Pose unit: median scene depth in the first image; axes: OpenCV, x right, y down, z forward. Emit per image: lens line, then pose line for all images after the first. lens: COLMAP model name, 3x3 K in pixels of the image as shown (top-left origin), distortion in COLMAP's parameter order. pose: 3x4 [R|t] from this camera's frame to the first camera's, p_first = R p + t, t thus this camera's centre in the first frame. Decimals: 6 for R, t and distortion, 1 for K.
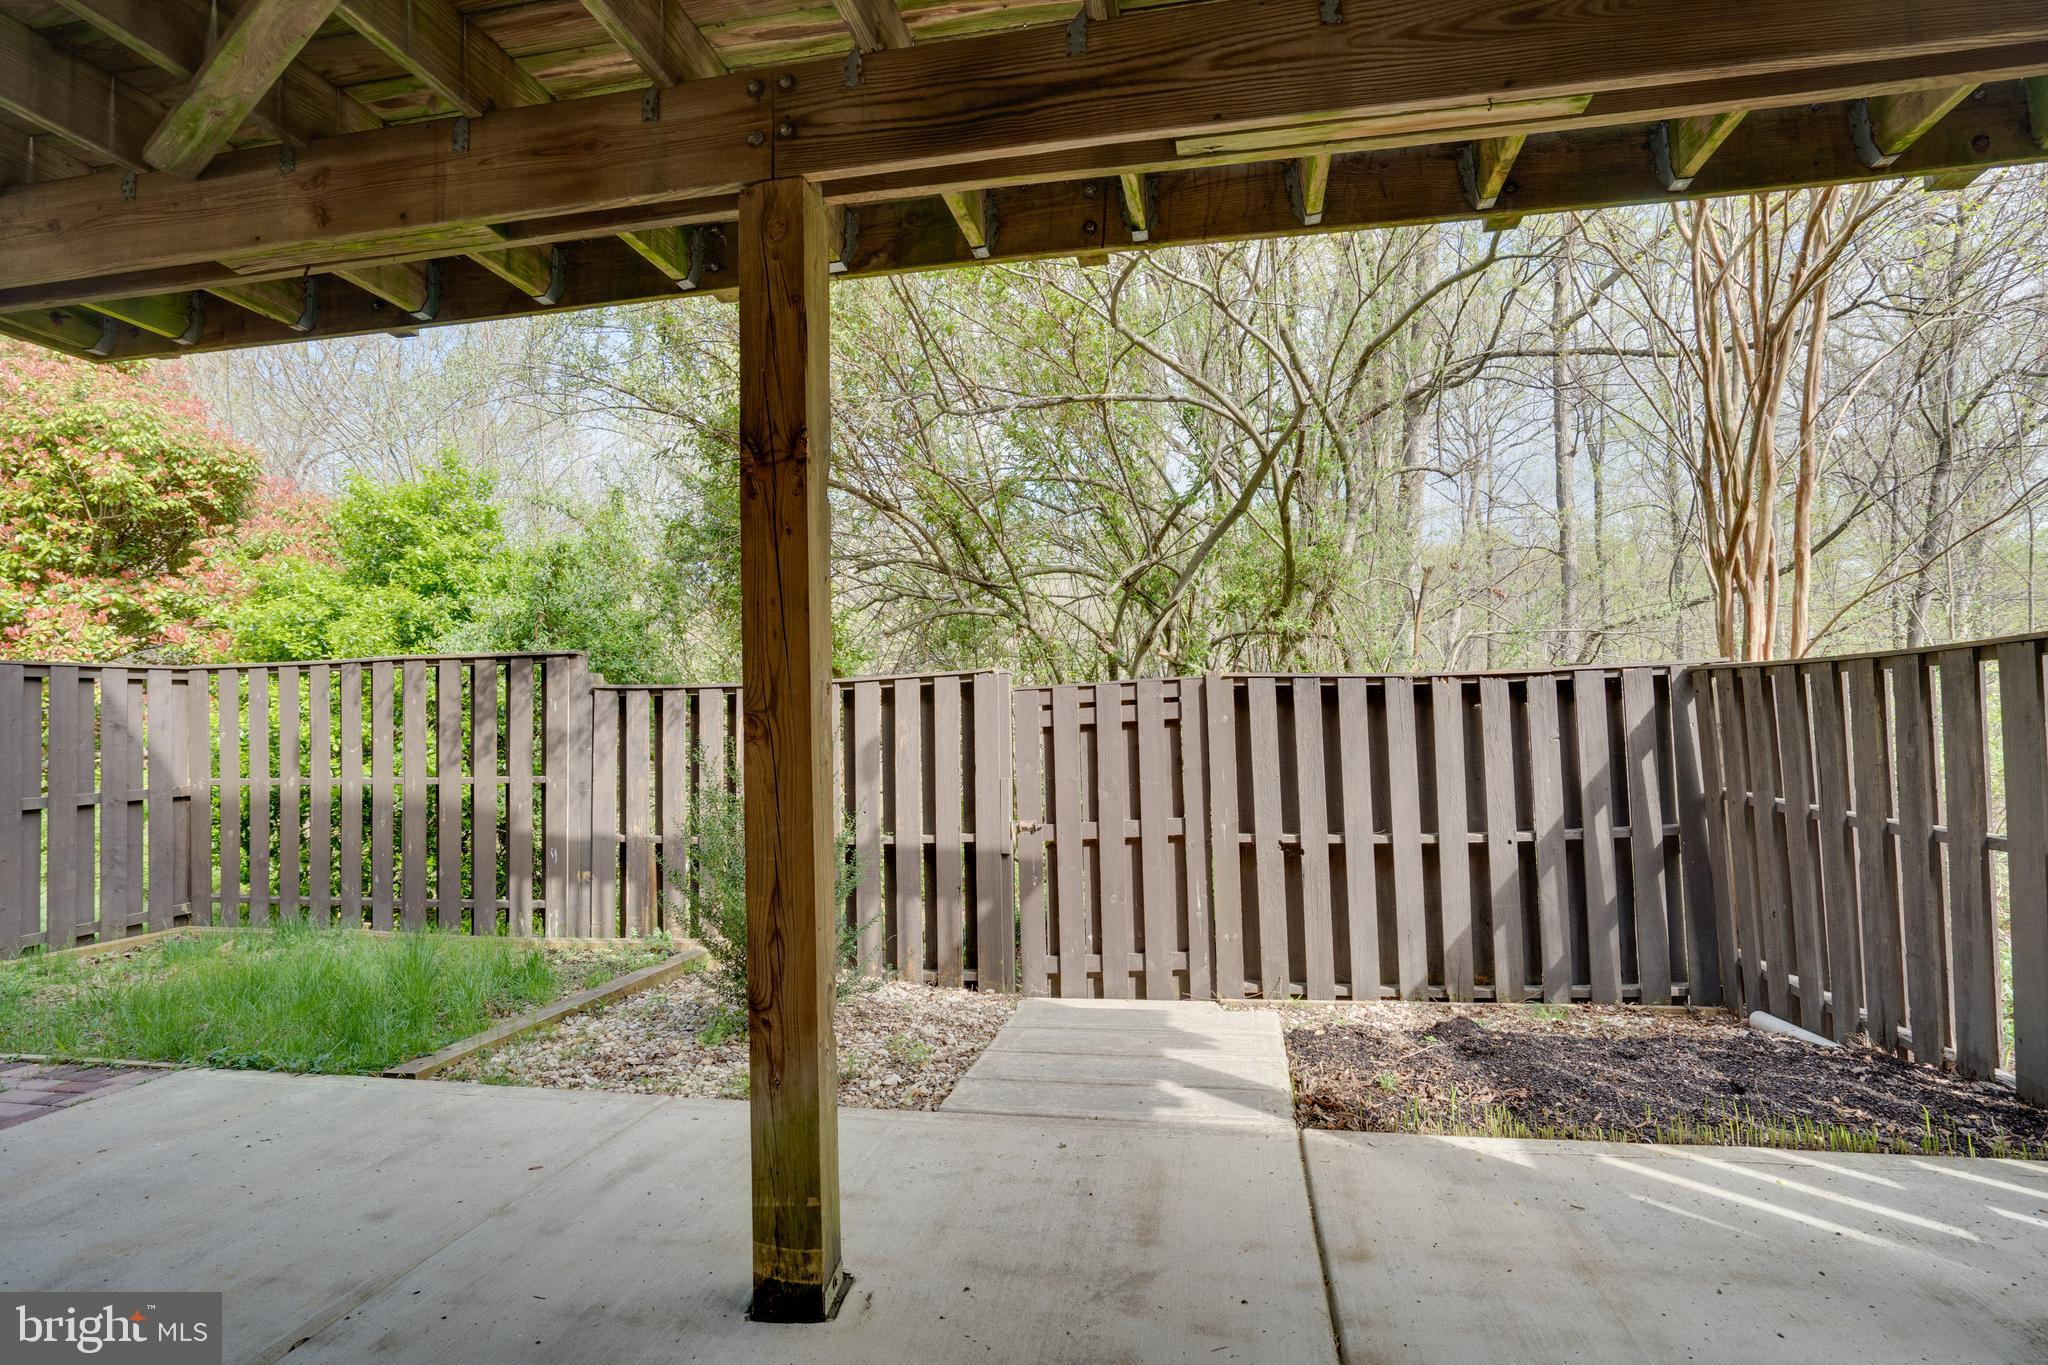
lens RADIAL K [[1021.8, 0, 1012.5], [0, 1021.8, 671.7], [0, 0, 1]] dist [-0.022360, 0.000778]
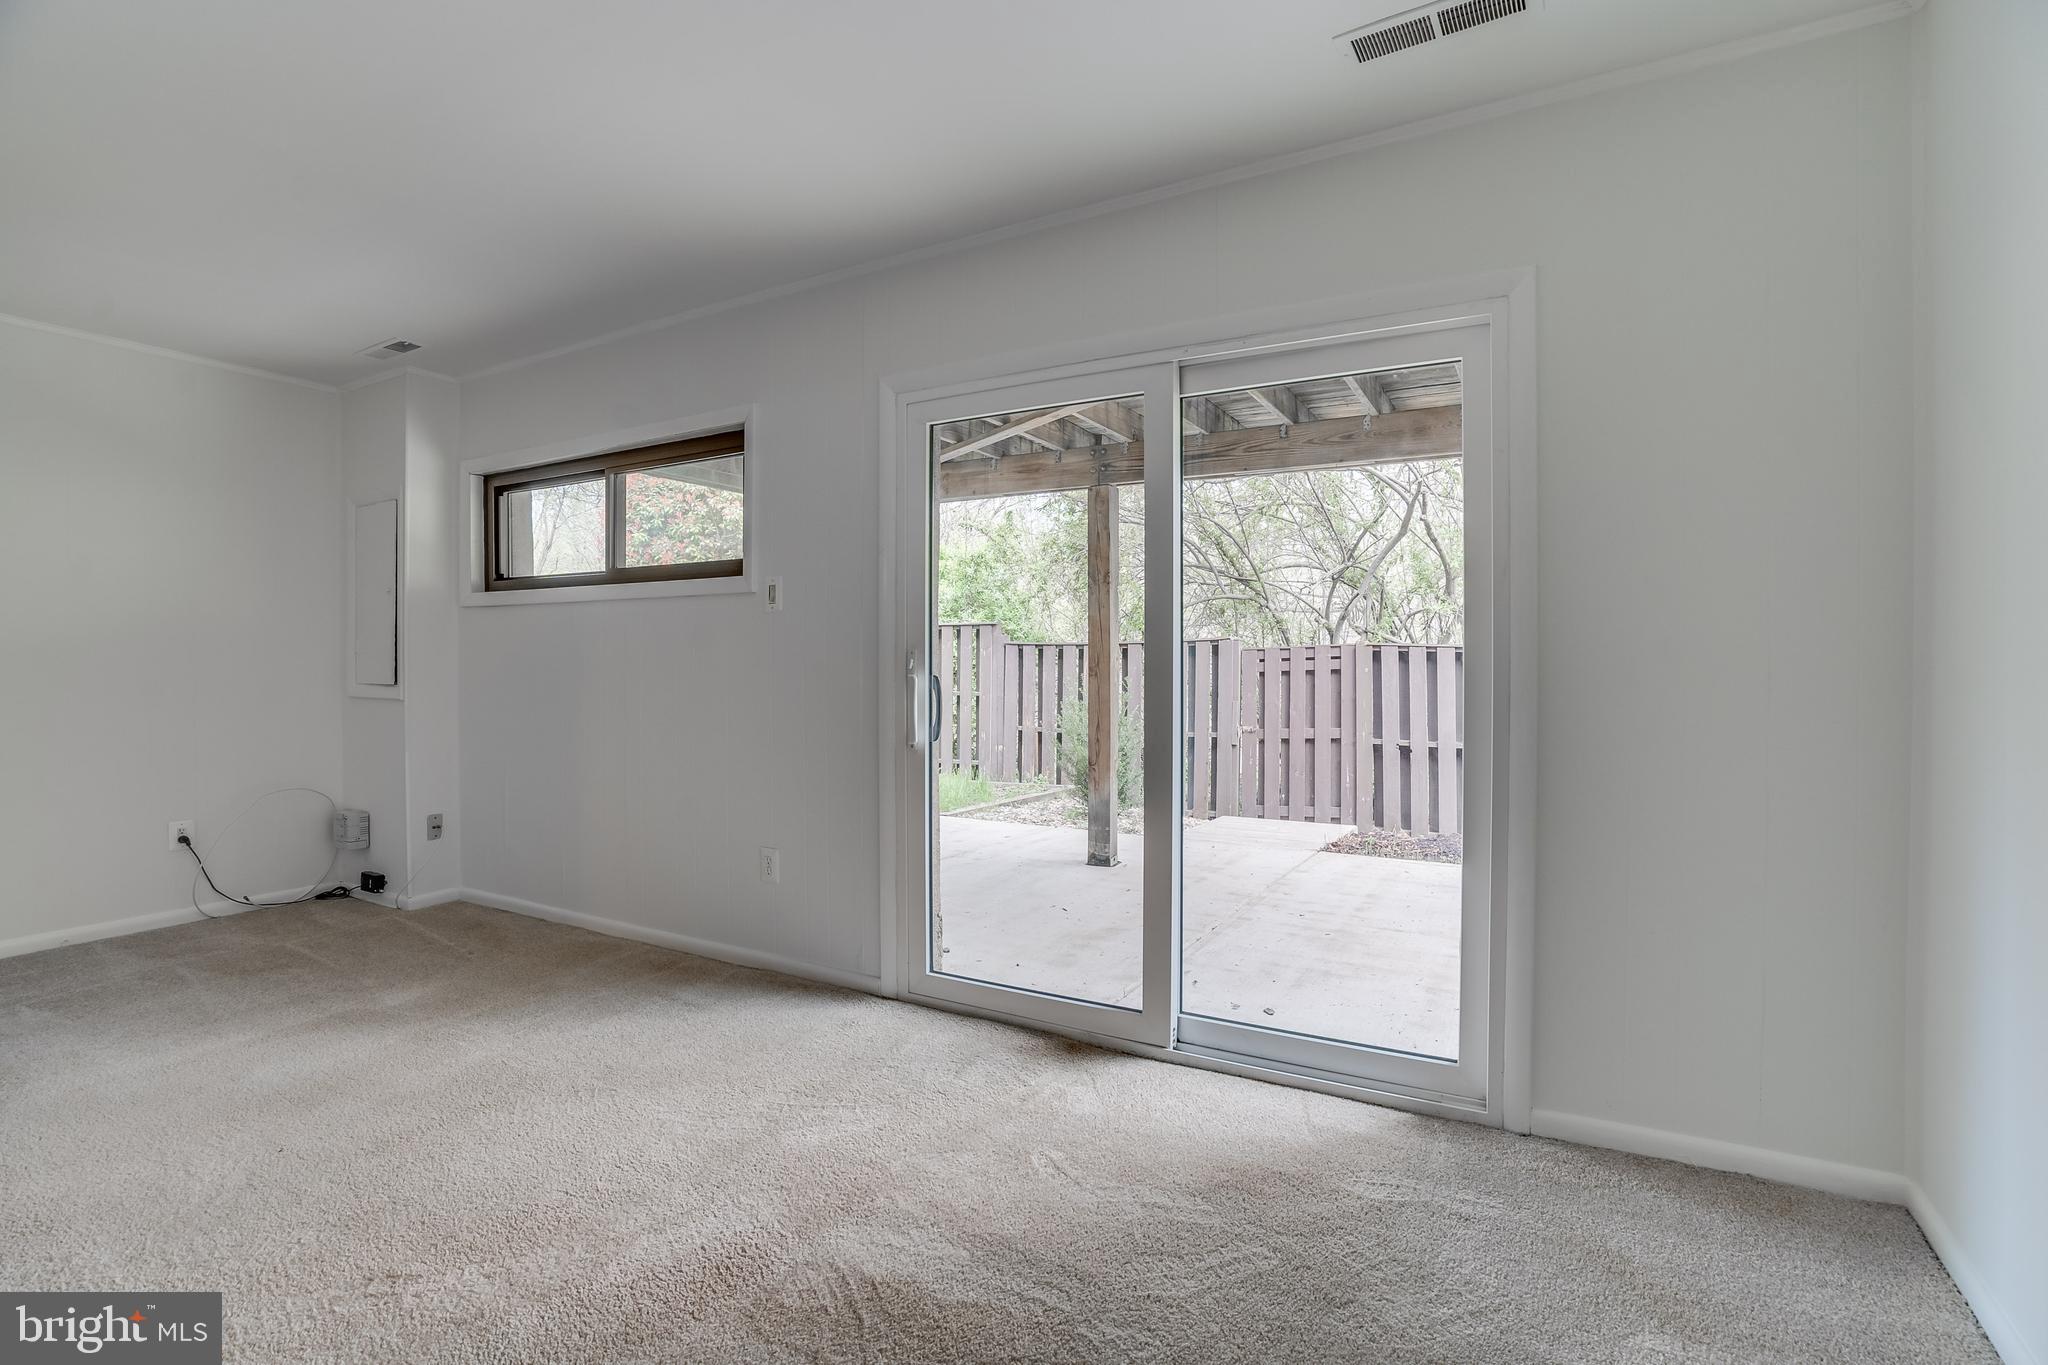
lens RADIAL K [[1021.8, 0, 1014.9], [0, 1021.8, 676.7], [0, 0, 1]] dist [-0.022360, 0.000778]
pose [[0.946629, 0.026717, -0.321215, 0.190455], [-0.005135, 0.997682, 0.067851, -0.050529], [0.322283, -0.062581, 0.944573, -0.728265]]
